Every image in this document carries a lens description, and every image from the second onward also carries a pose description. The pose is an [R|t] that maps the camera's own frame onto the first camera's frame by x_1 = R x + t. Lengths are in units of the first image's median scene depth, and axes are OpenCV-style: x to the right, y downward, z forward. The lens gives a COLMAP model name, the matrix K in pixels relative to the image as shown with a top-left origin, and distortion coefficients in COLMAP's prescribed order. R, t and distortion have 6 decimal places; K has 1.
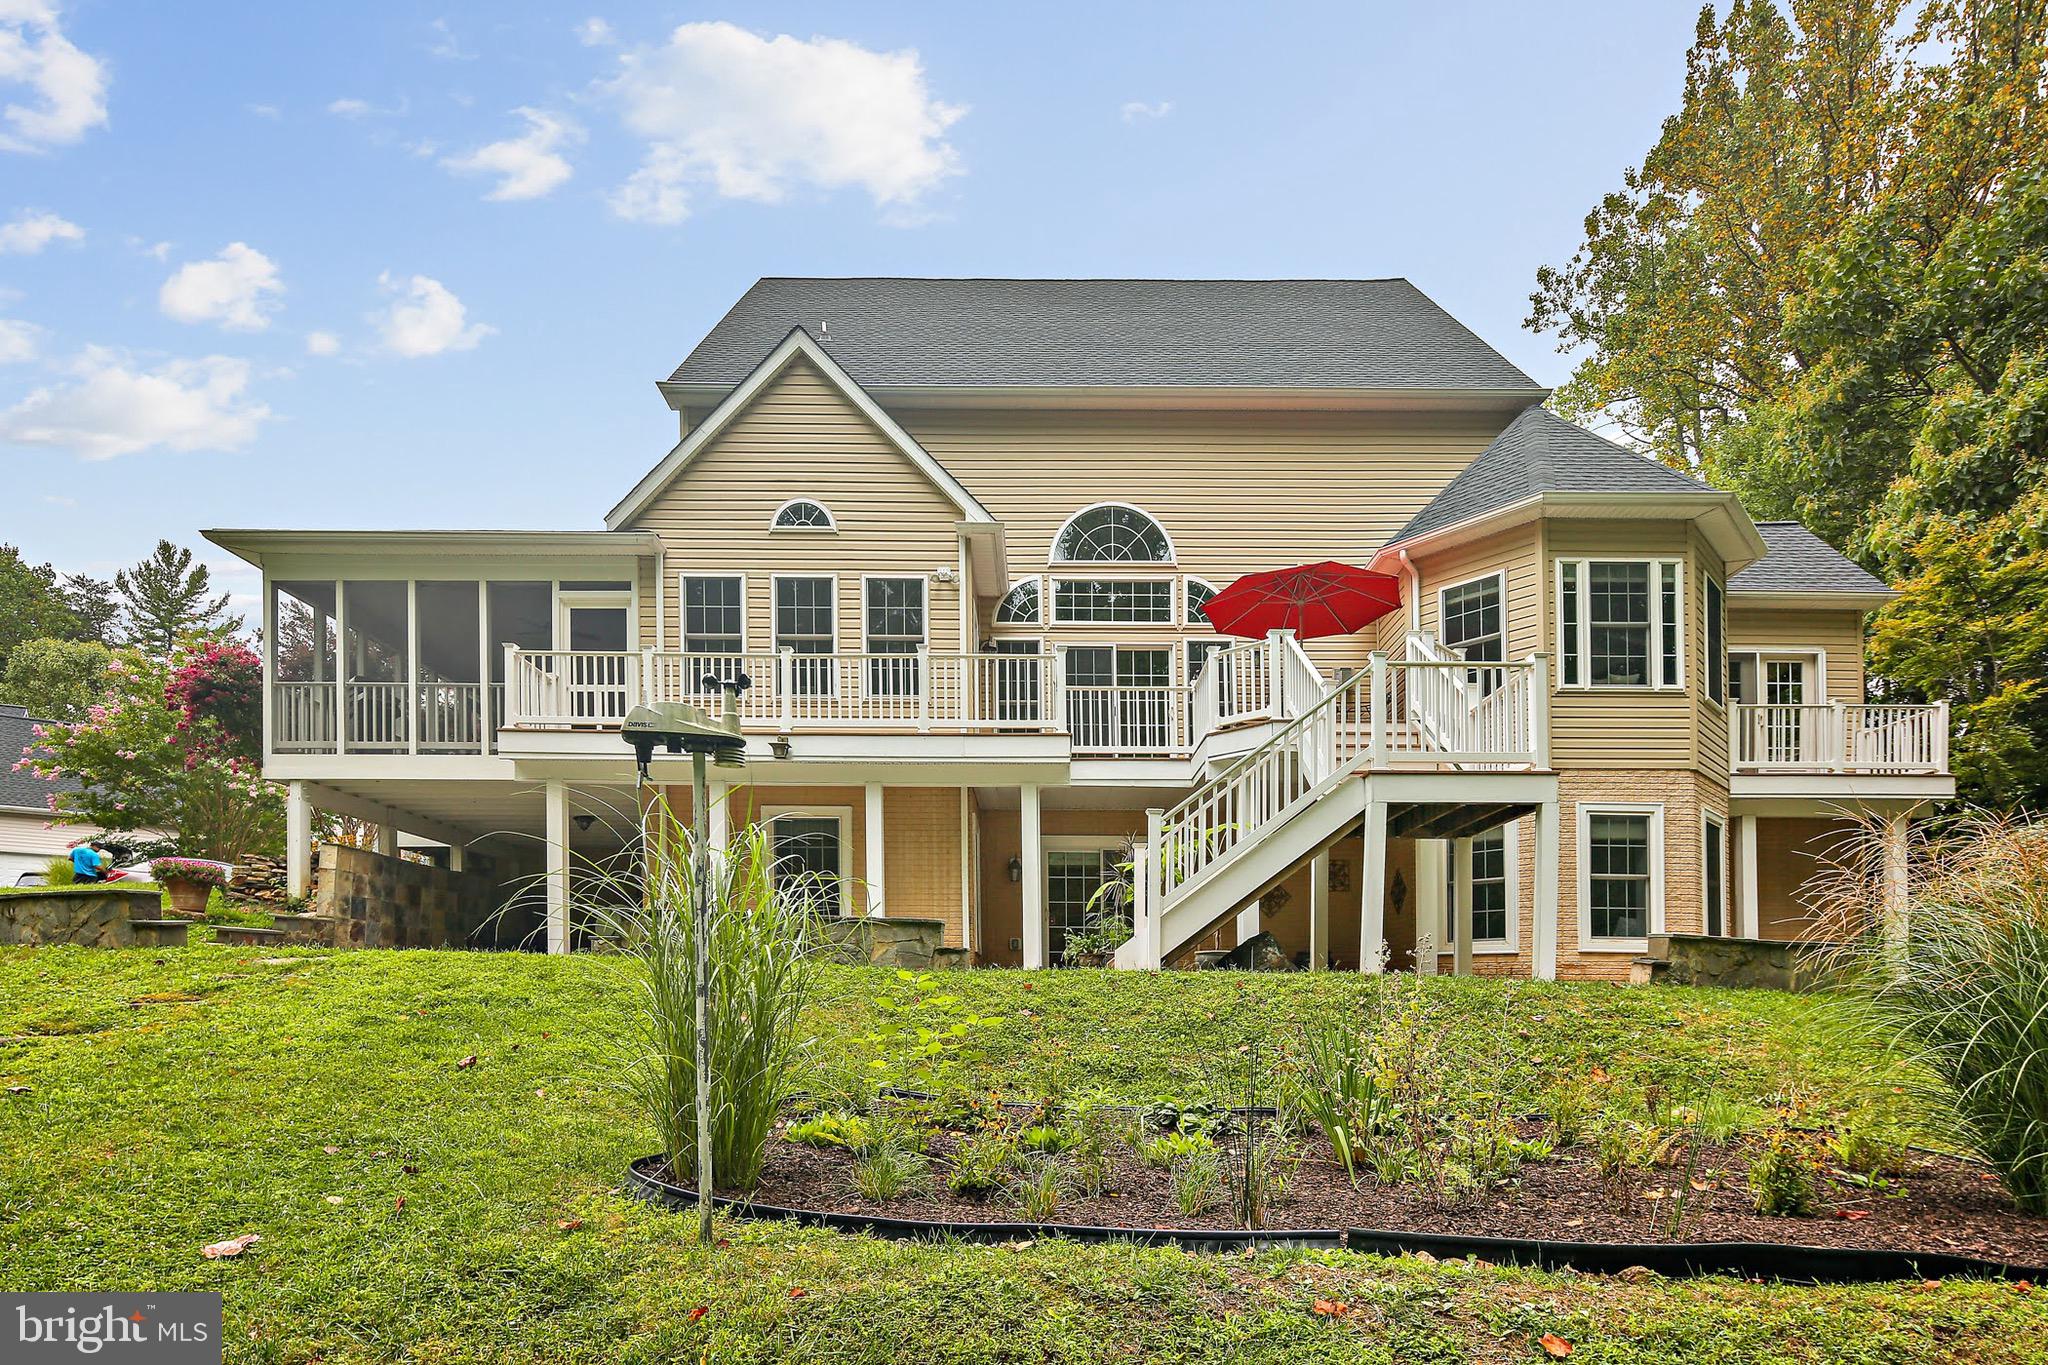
lens RADIAL K [[1011.5, 0, 1026.6], [0, 1011.5, 670.3], [0, 0, 1]] dist [-0.011756, -0.002077]
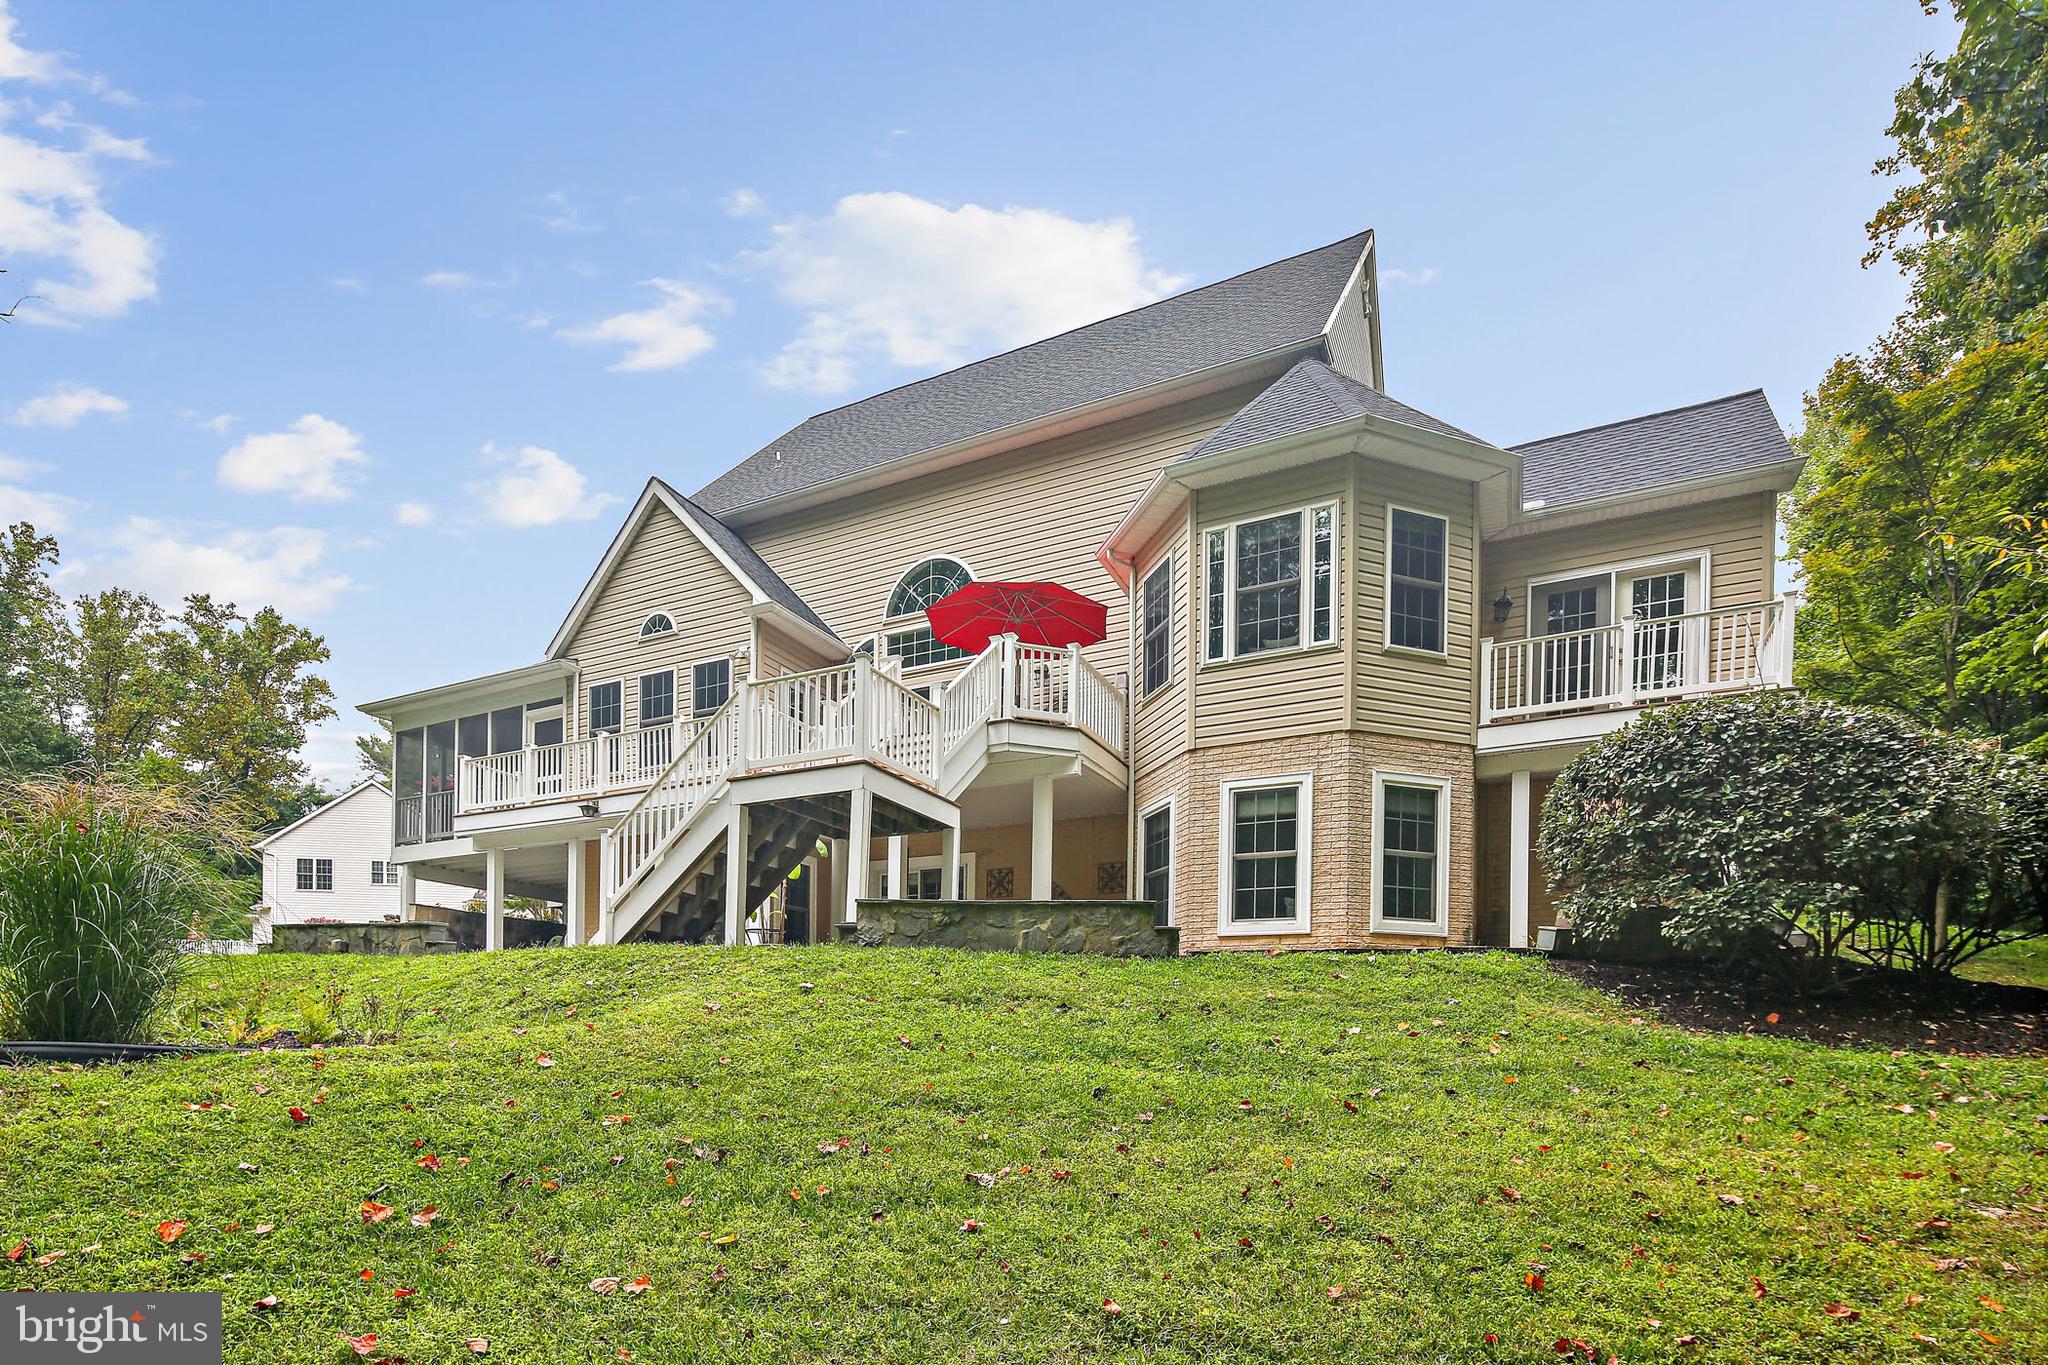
lens RADIAL K [[1011.5, 0, 1036.3], [0, 1011.5, 694.4], [0, 0, 1]] dist [-0.011756, -0.002077]
pose [[0.891141, -0.150428, -0.428064, 0.773296], [0.139691, 0.988577, -0.056593, 0.076141], [0.431687, -0.009364, 0.901975, 0.060073]]
